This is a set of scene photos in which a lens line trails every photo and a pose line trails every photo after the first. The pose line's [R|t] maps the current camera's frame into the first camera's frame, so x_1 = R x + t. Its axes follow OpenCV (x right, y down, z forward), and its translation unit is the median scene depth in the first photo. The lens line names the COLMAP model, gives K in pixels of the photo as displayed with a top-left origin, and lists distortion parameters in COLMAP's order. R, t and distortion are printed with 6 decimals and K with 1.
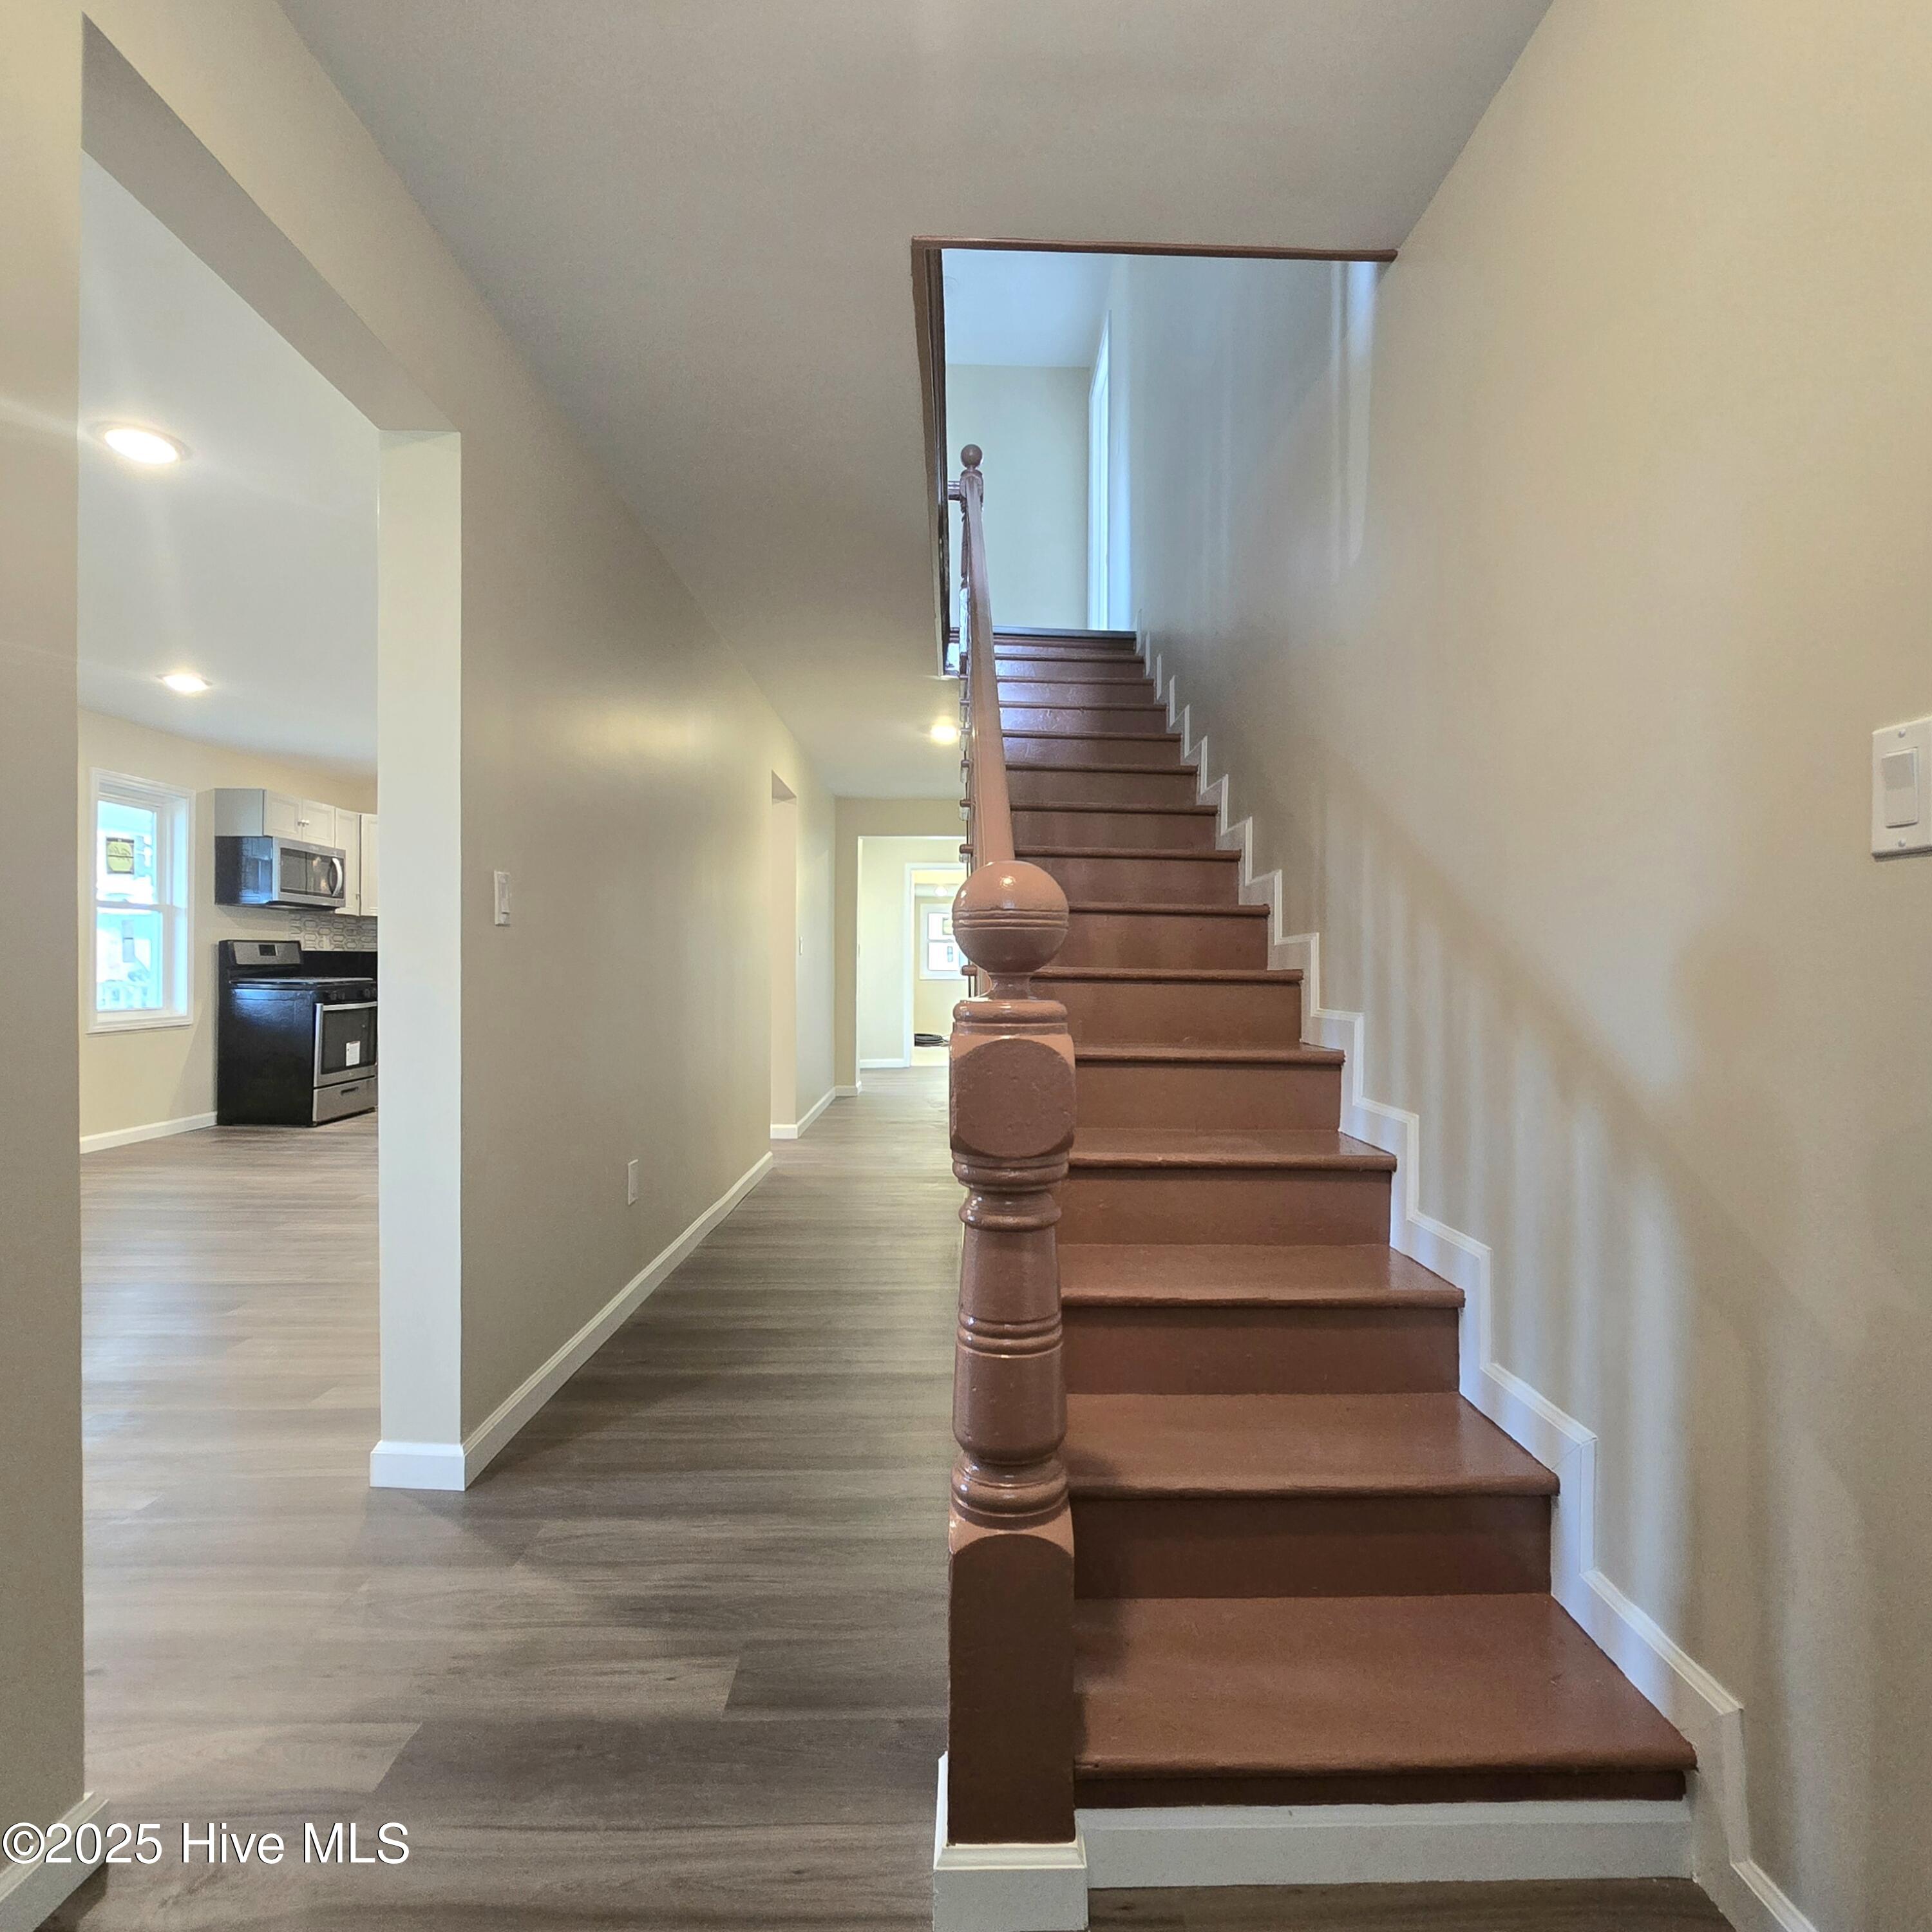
lens RADIAL K [[1062.0, 0, 982.6], [0, 1062.0, 968.8], [0, 0, 1]] dist [0.003188, -0.001620]
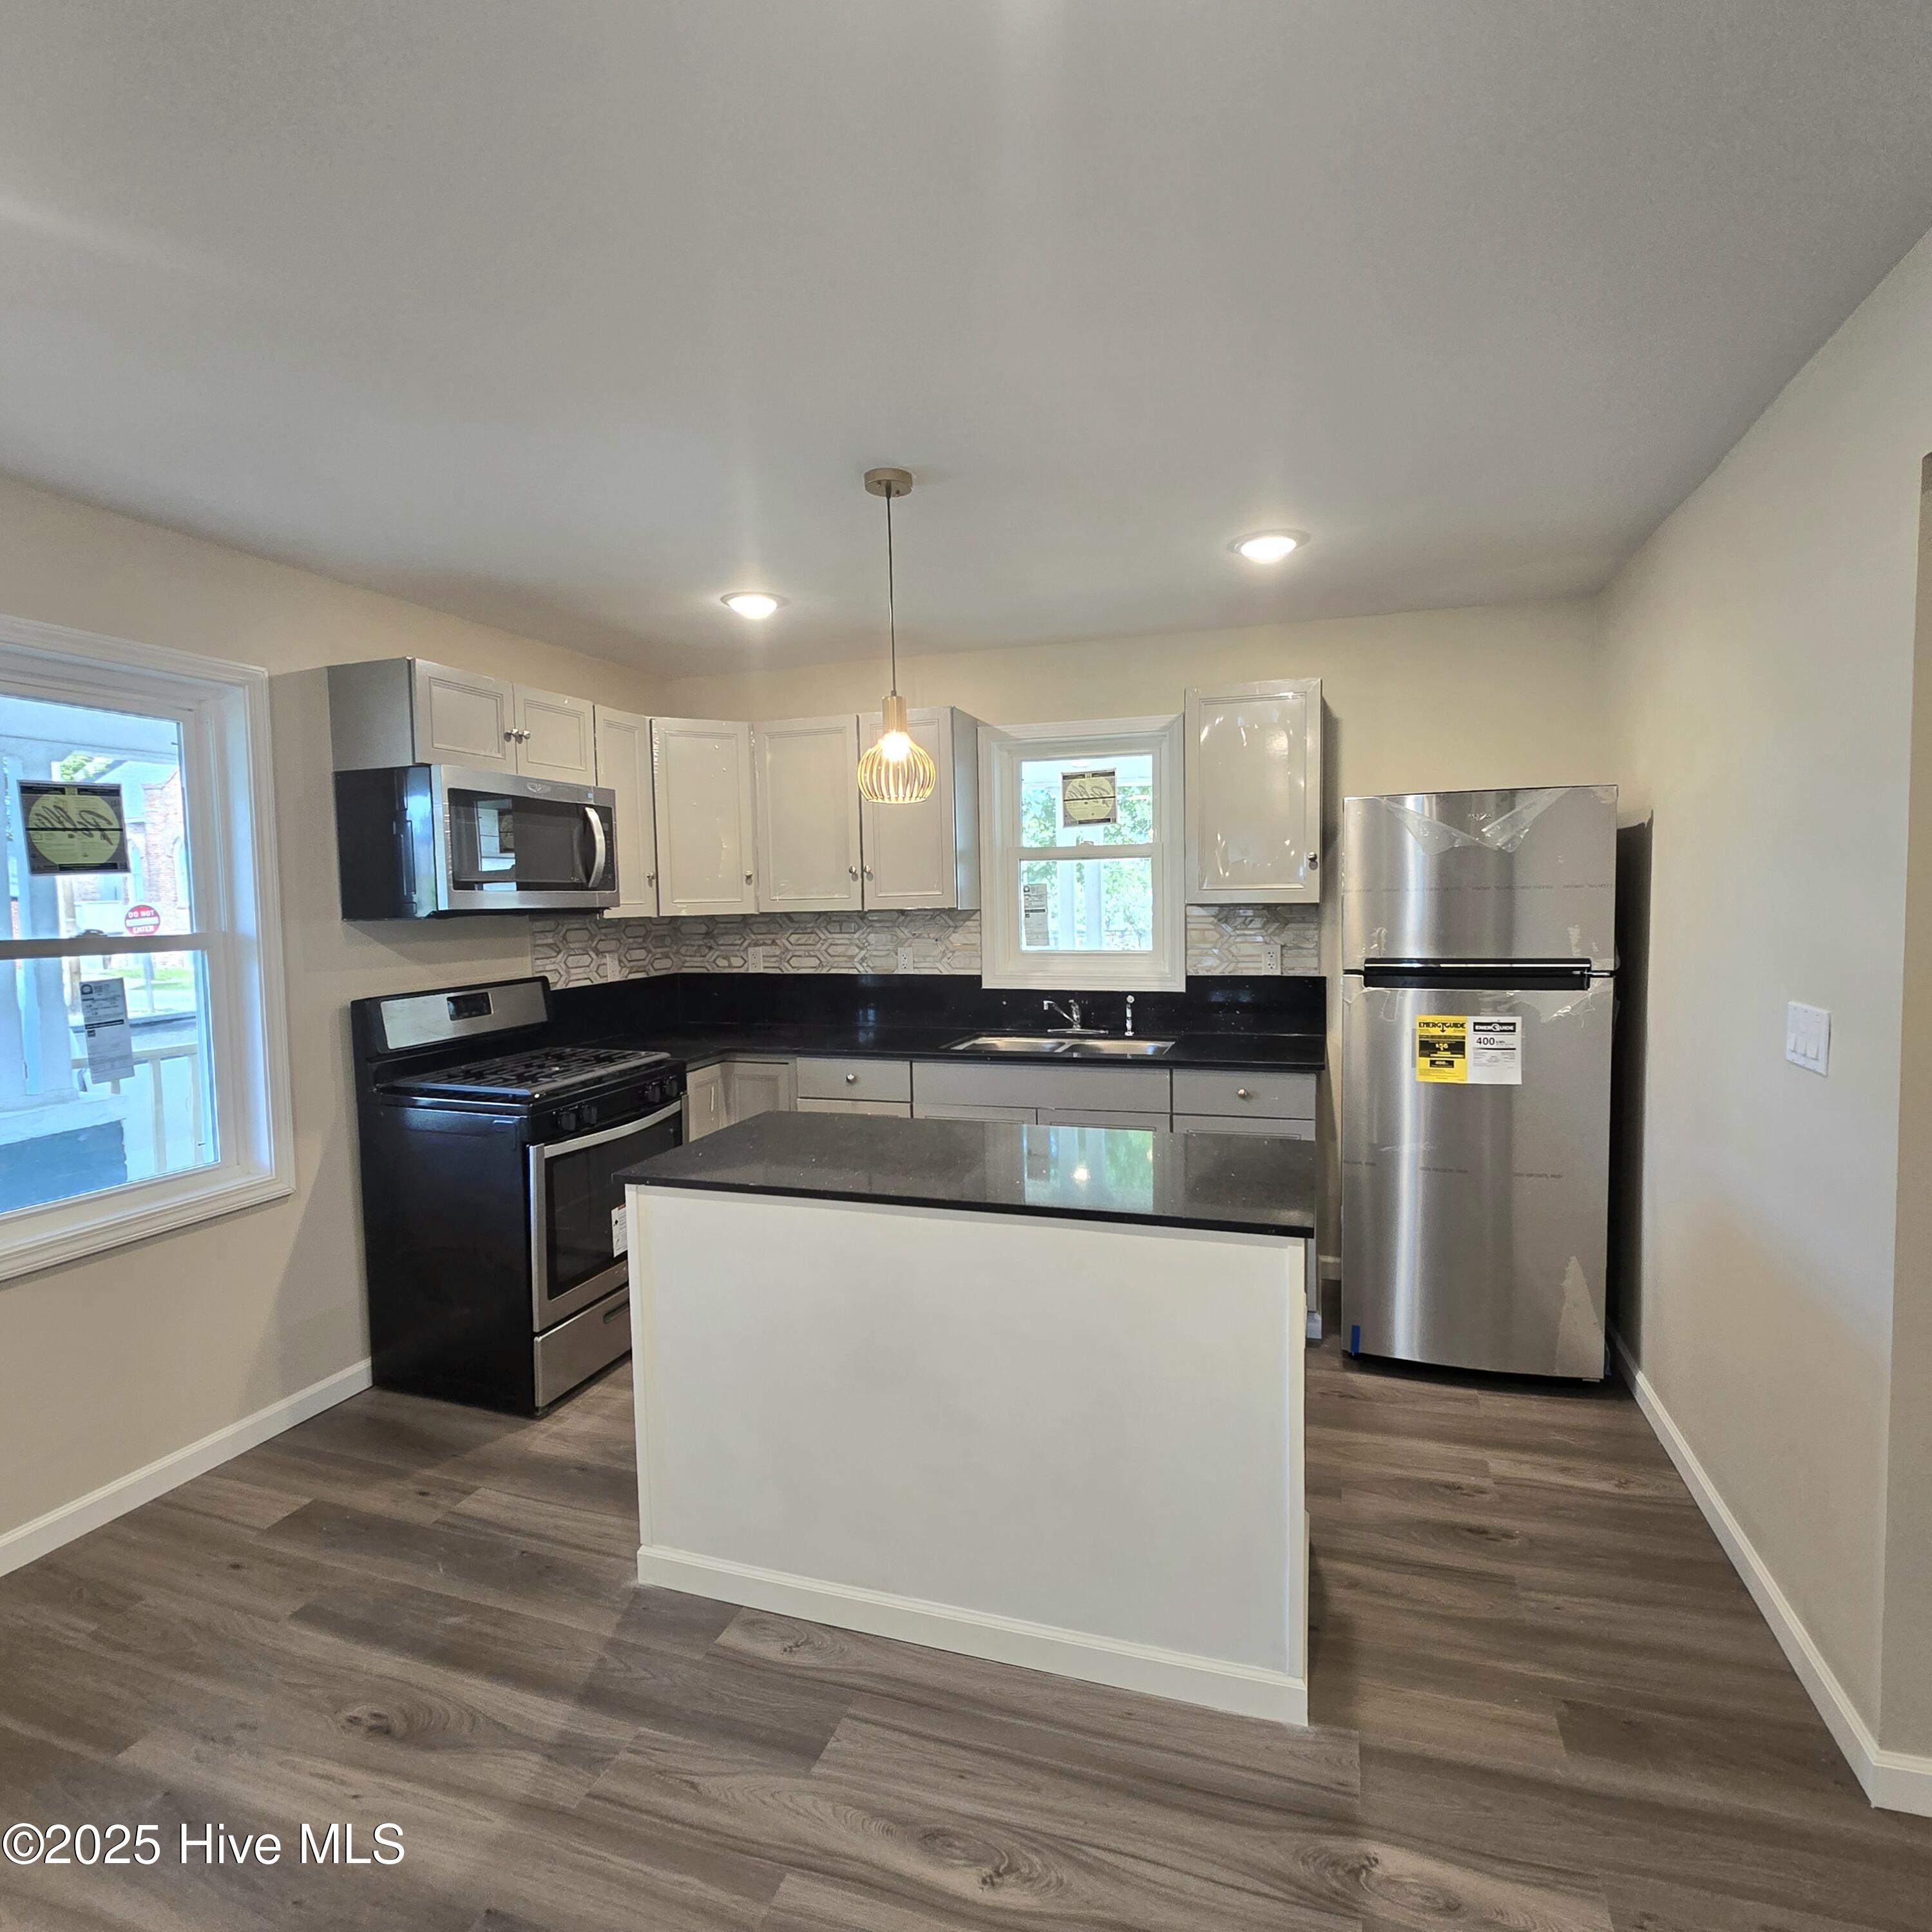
lens RADIAL K [[1062.0, 0, 982.6], [0, 1062.0, 968.8], [0, 0, 1]] dist [0.003188, -0.001620]
pose [[0.939219, -0.003177, -0.343305, -0.296218], [0.025701, 0.997802, 0.061077, -0.060015], [0.342357, -0.066188, 0.937236, 0.648107]]
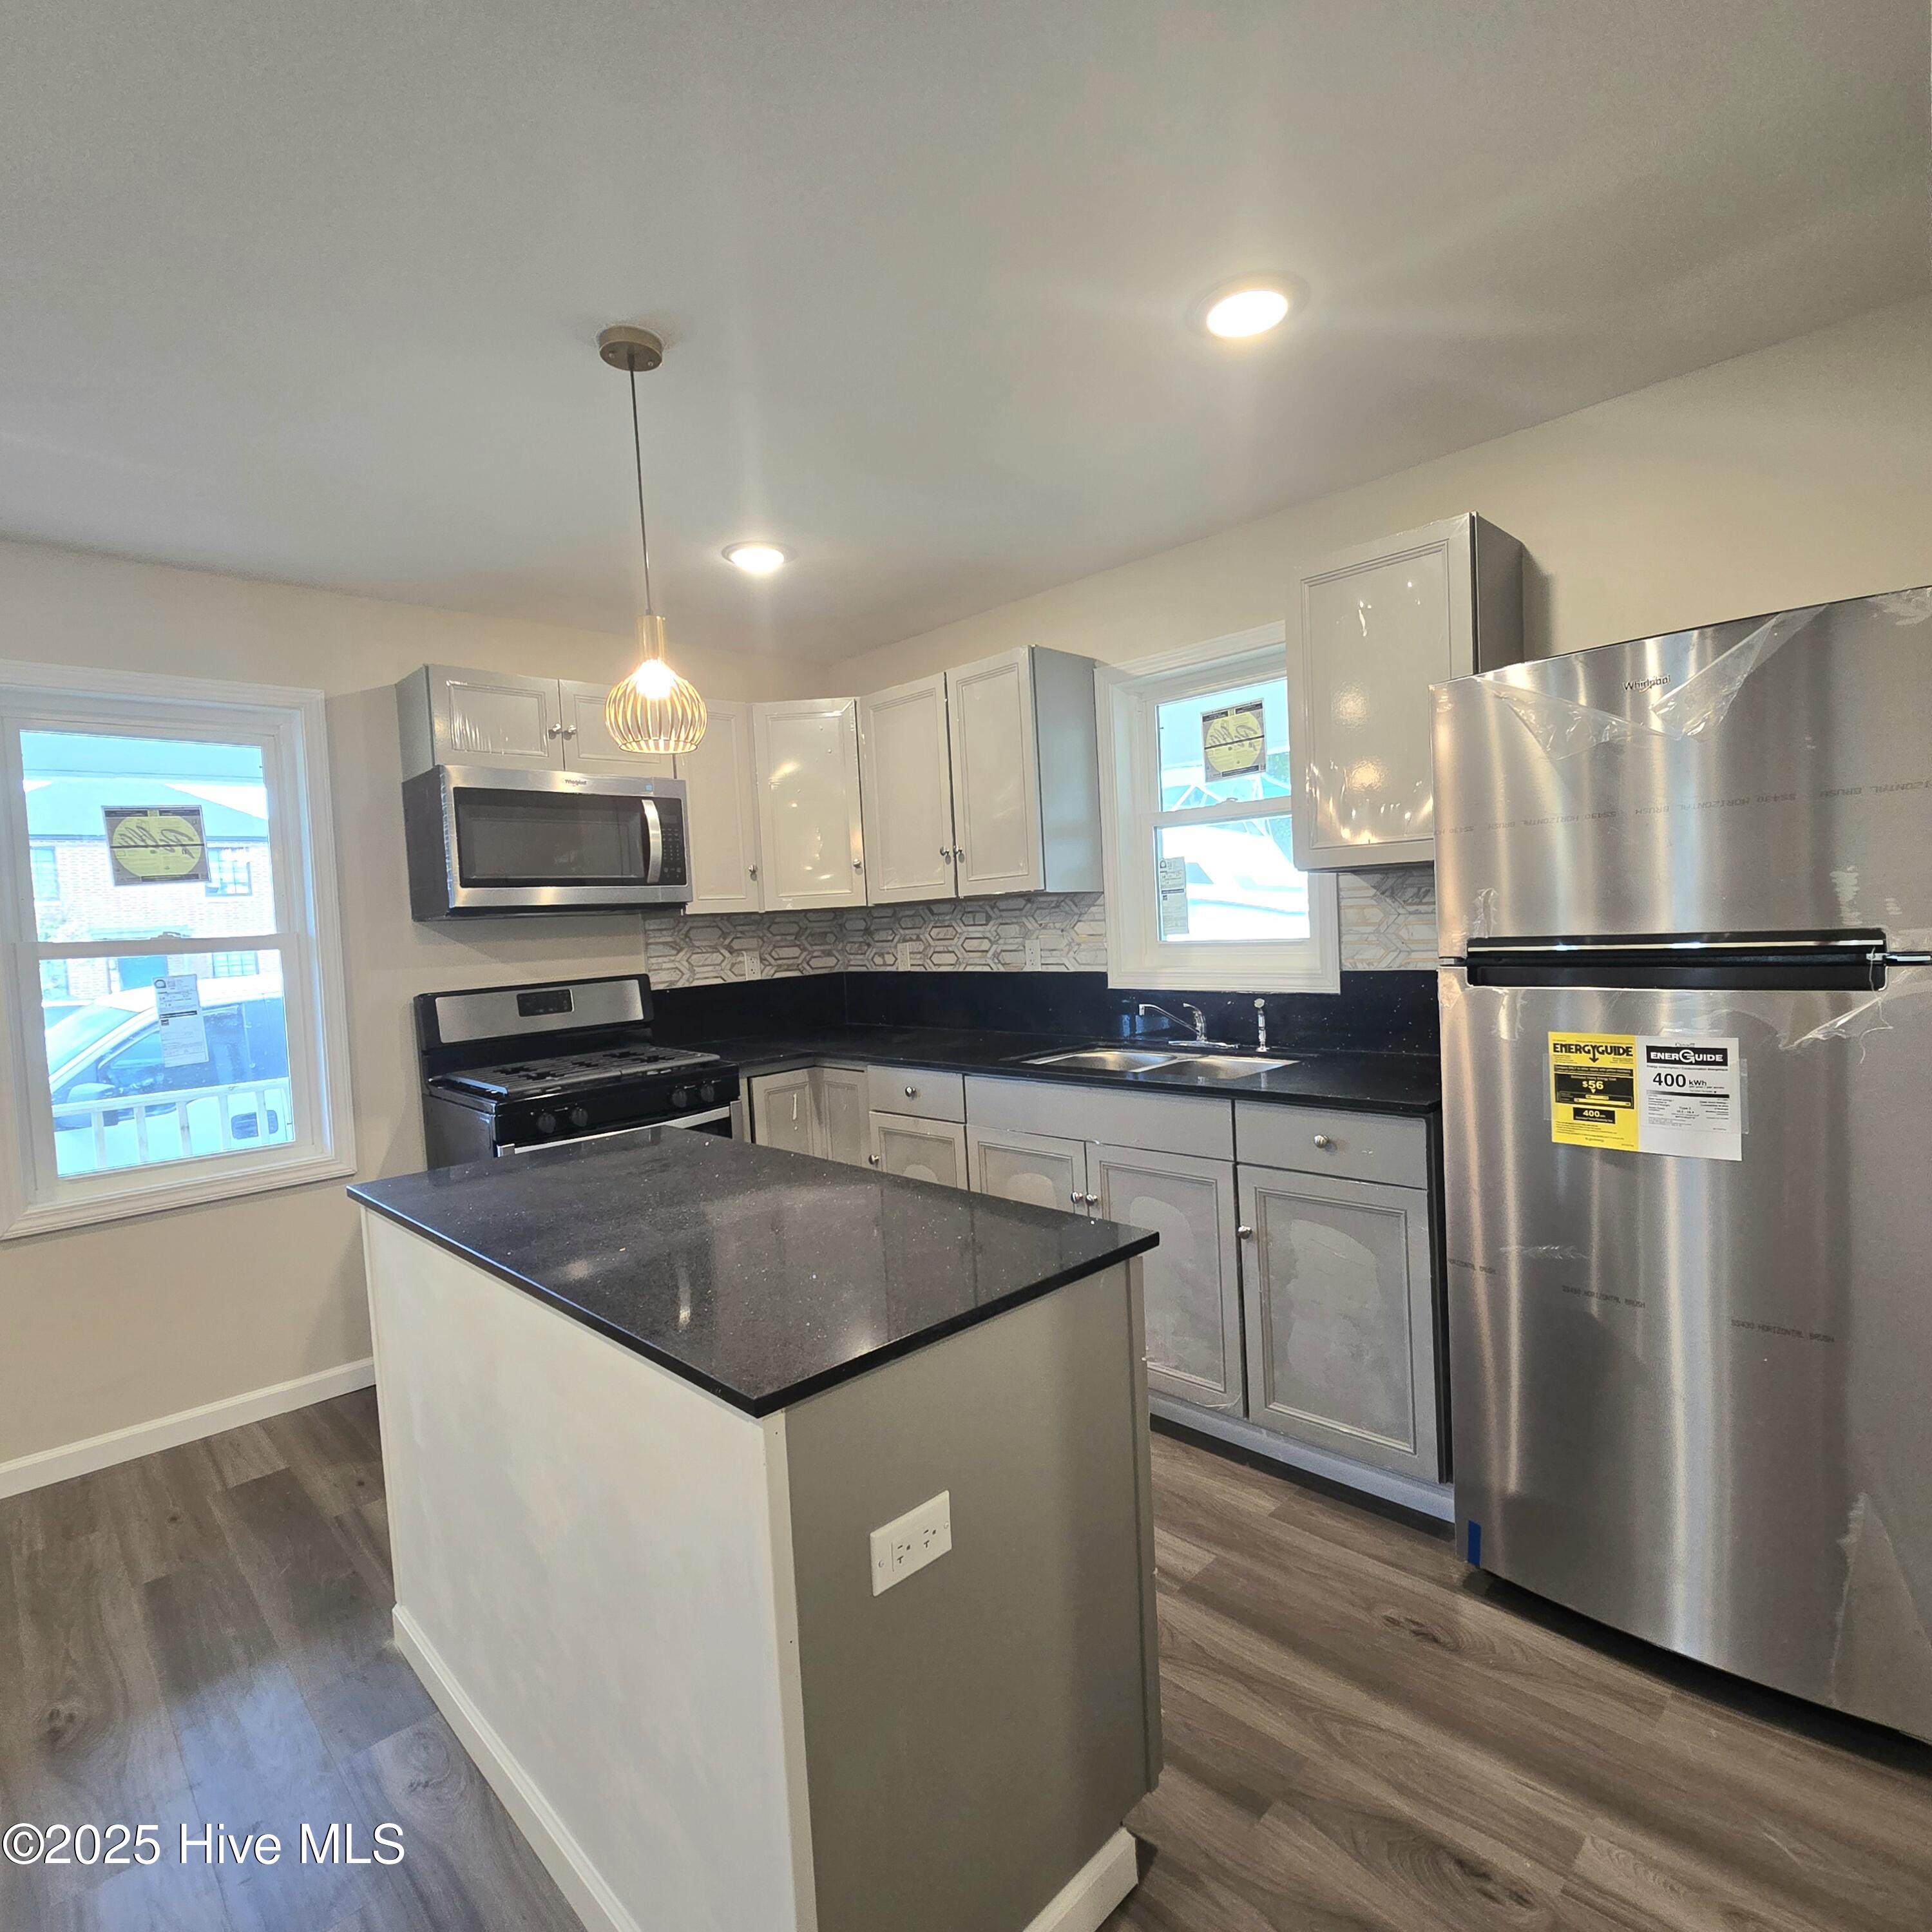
lens RADIAL K [[1062.0, 0, 982.6], [0, 1062.0, 968.8], [0, 0, 1]] dist [0.003188, -0.001620]
pose [[0.677585, -0.009305, -0.735386, -0.176264], [0.054363, 0.997818, 0.037465, -0.042046], [0.733433, -0.065364, 0.676612, 0.845044]]
